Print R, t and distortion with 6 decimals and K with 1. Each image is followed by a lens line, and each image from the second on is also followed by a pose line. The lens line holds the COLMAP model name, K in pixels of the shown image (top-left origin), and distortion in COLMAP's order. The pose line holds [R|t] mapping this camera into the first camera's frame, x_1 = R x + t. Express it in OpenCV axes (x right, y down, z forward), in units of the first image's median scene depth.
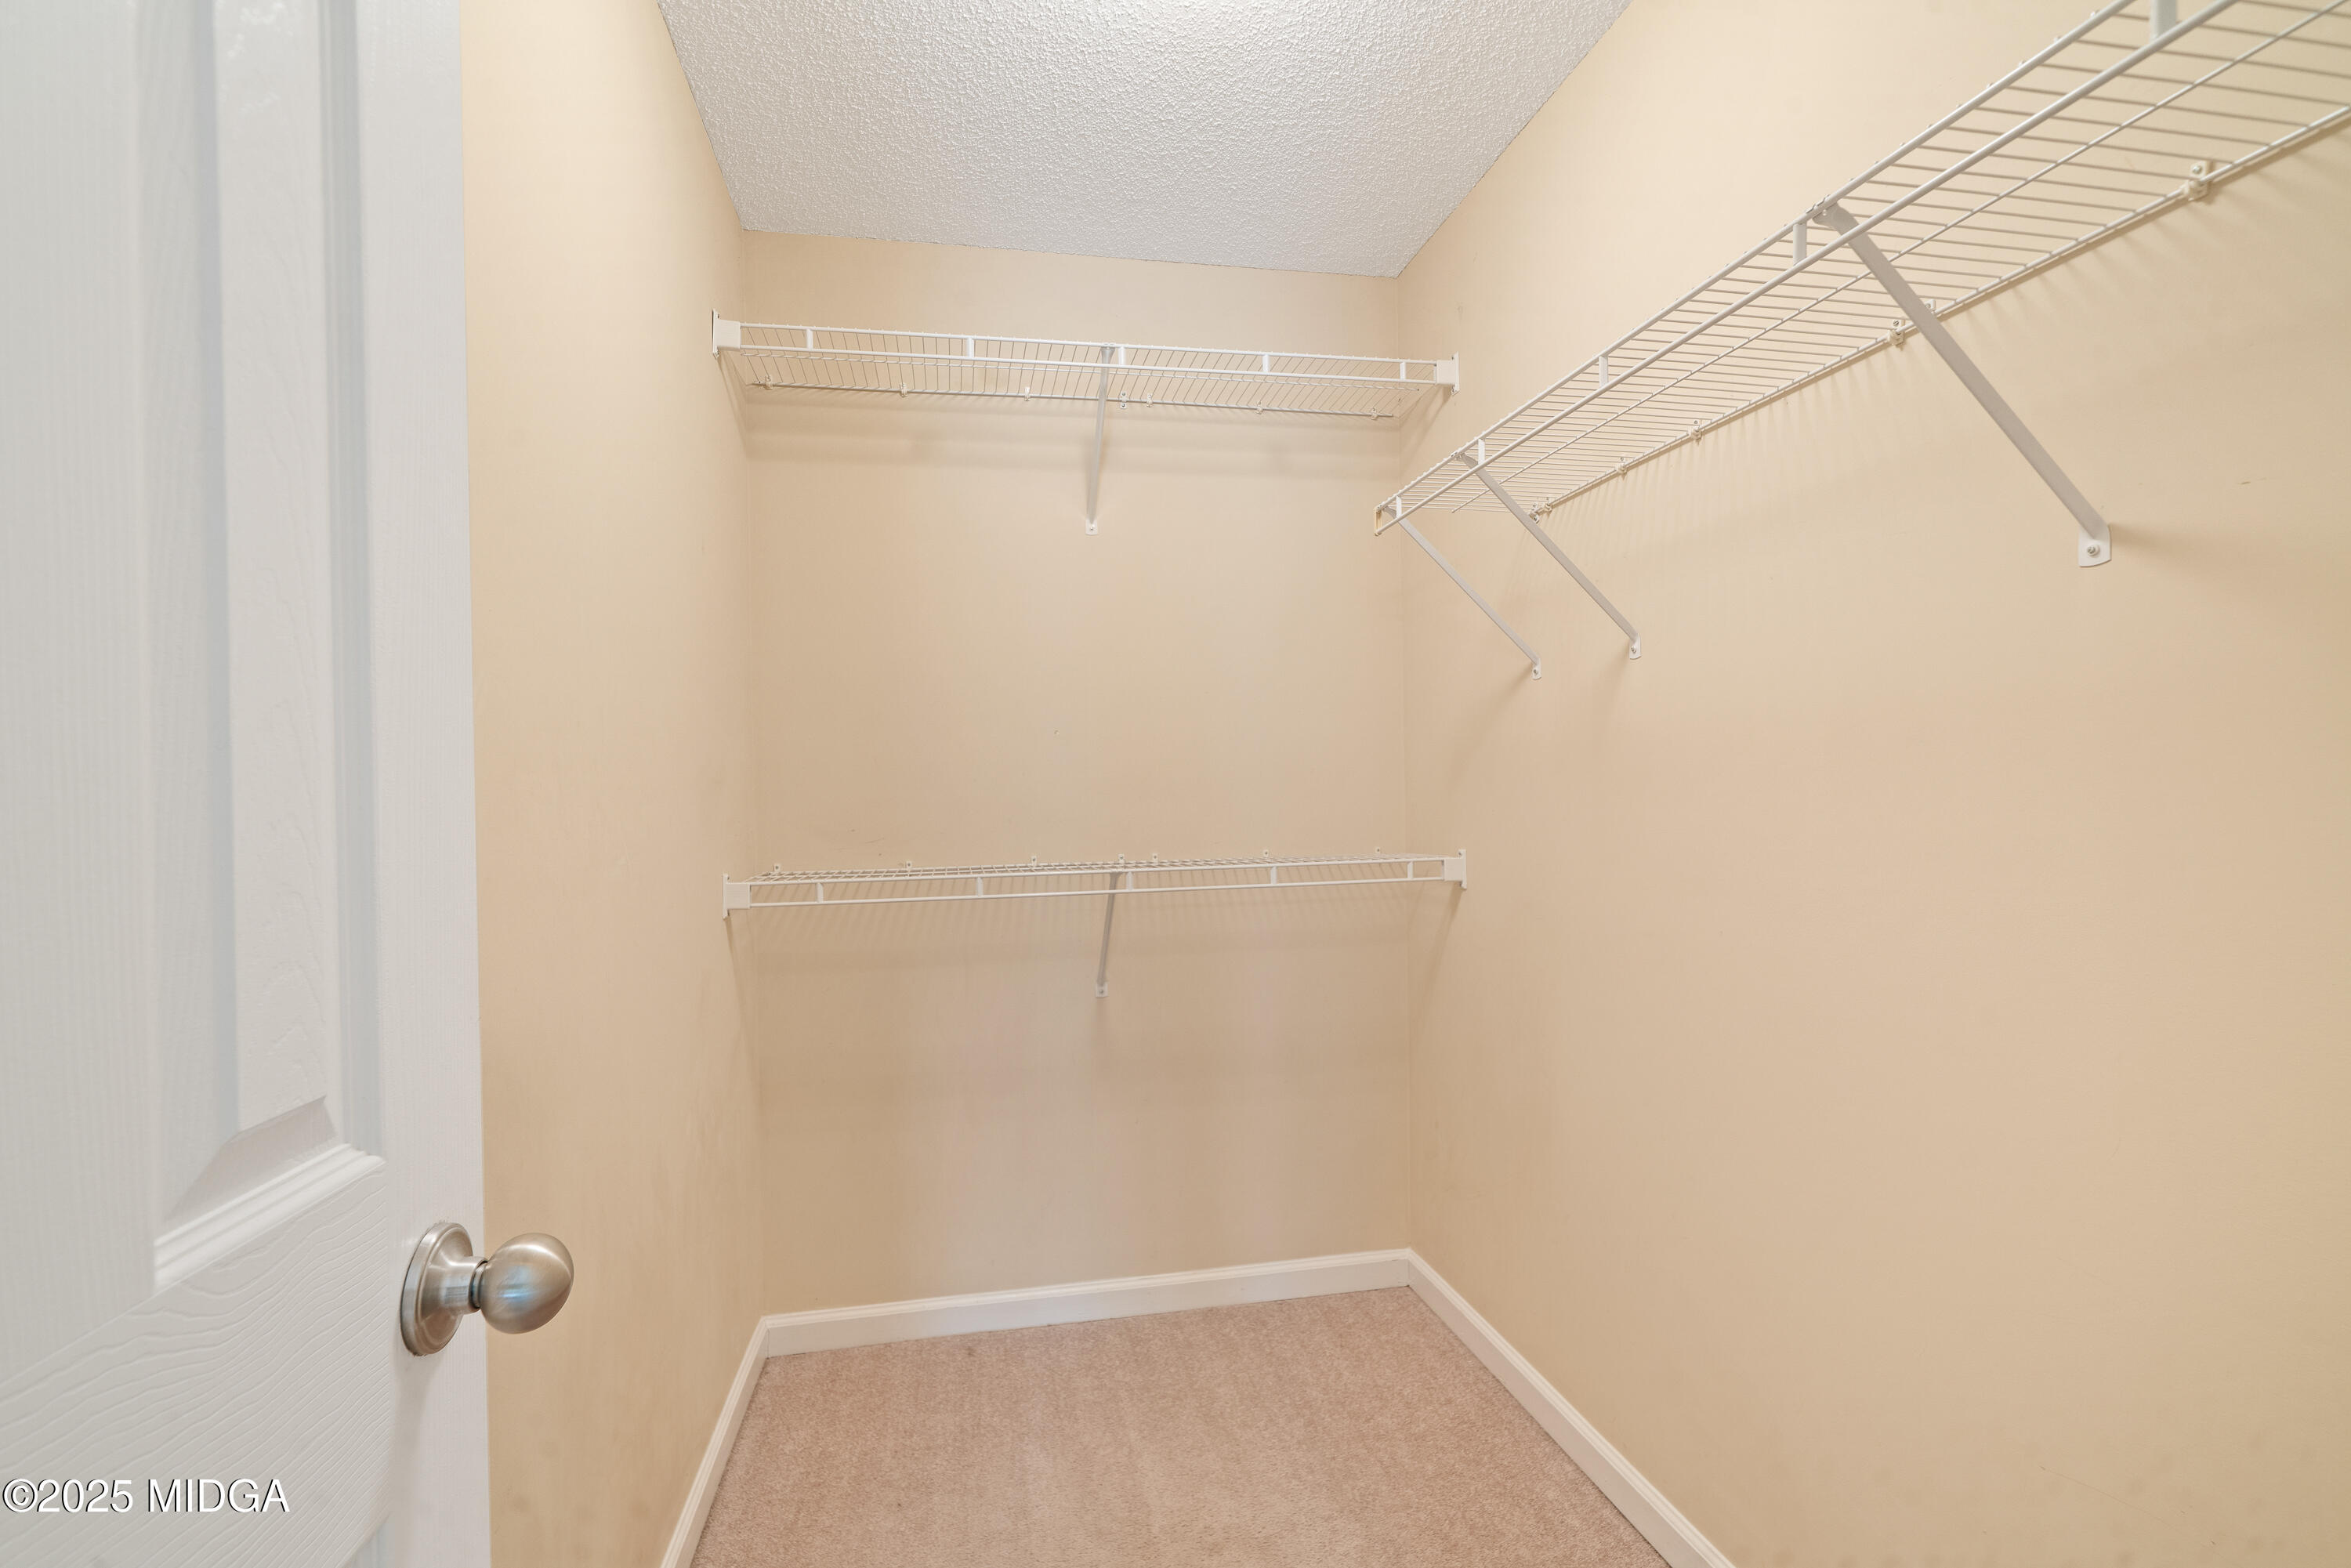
lens RADIAL K [[1101.2, 0, 1172.9], [0, 1101.2, 785.2], [0, 0, 1]] dist [0.002806, 0.000315]
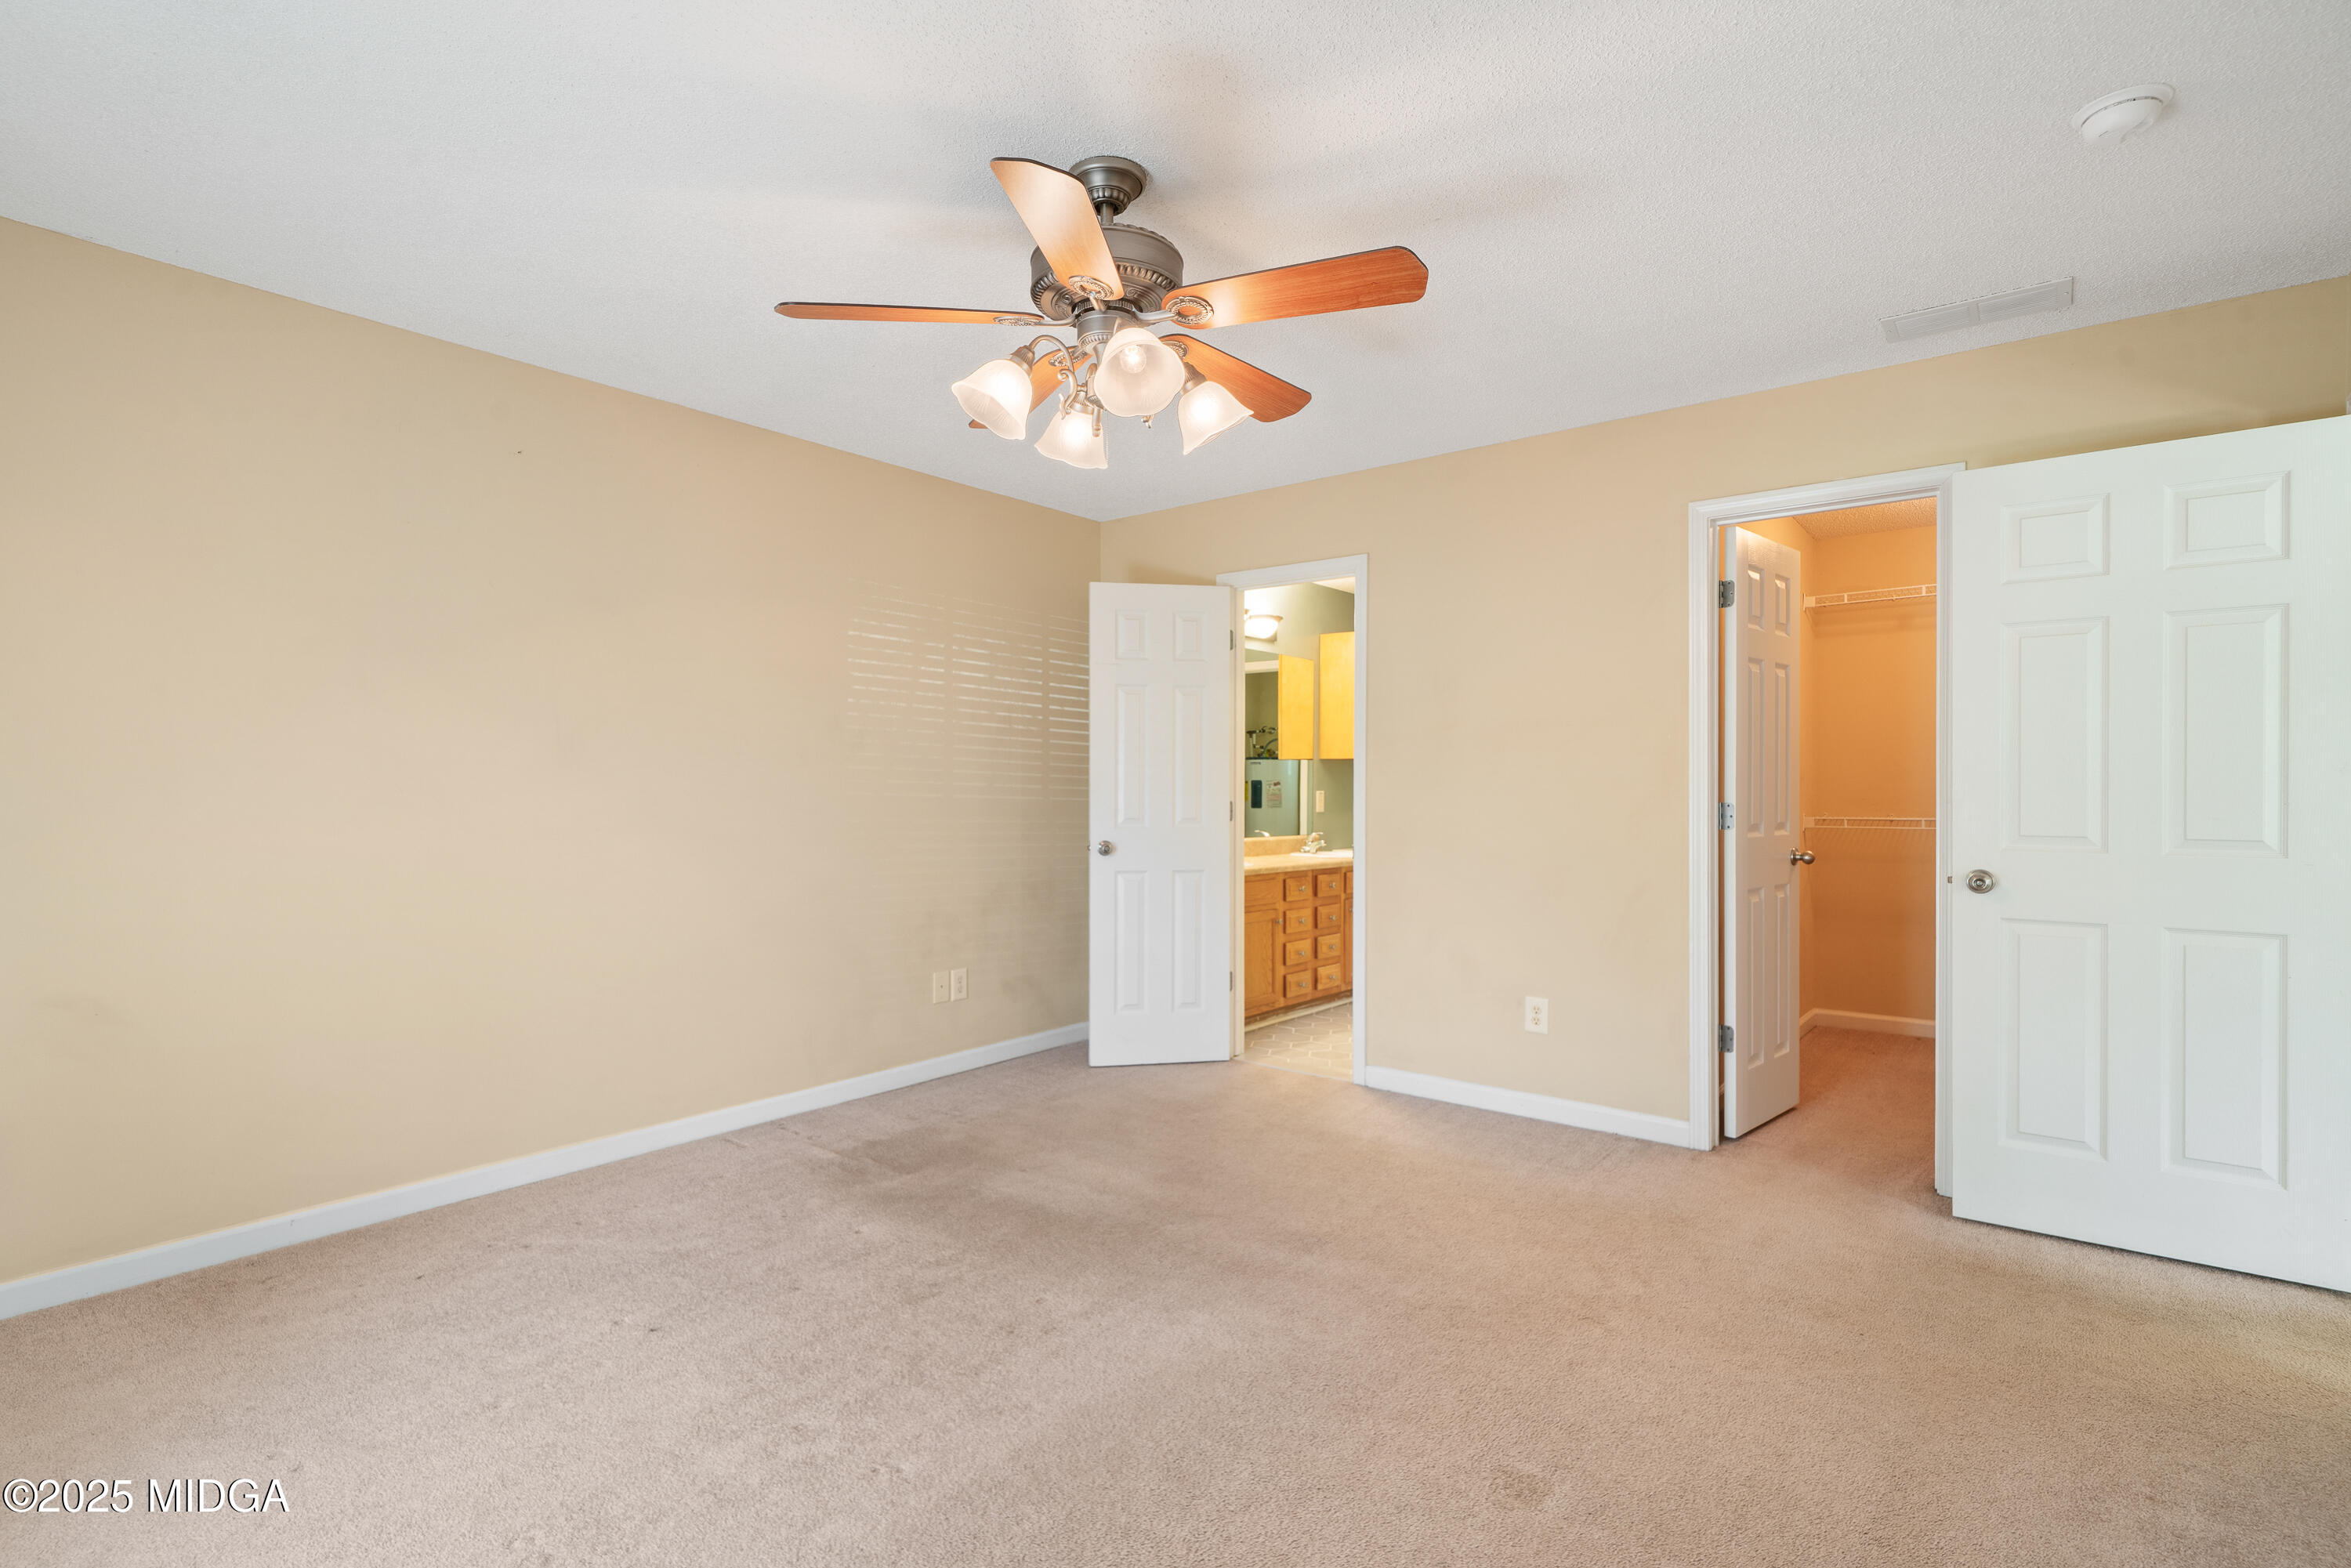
lens RADIAL K [[1101.2, 0, 1164.3], [0, 1101.2, 794.7], [0, 0, 1]] dist [0.002806, 0.000315]
pose [[0.656369, 0.014002, -0.754310, 0.555078], [0.016662, 0.999315, 0.033048, -0.069350], [0.754256, -0.034260, 0.655686, -1.842960]]
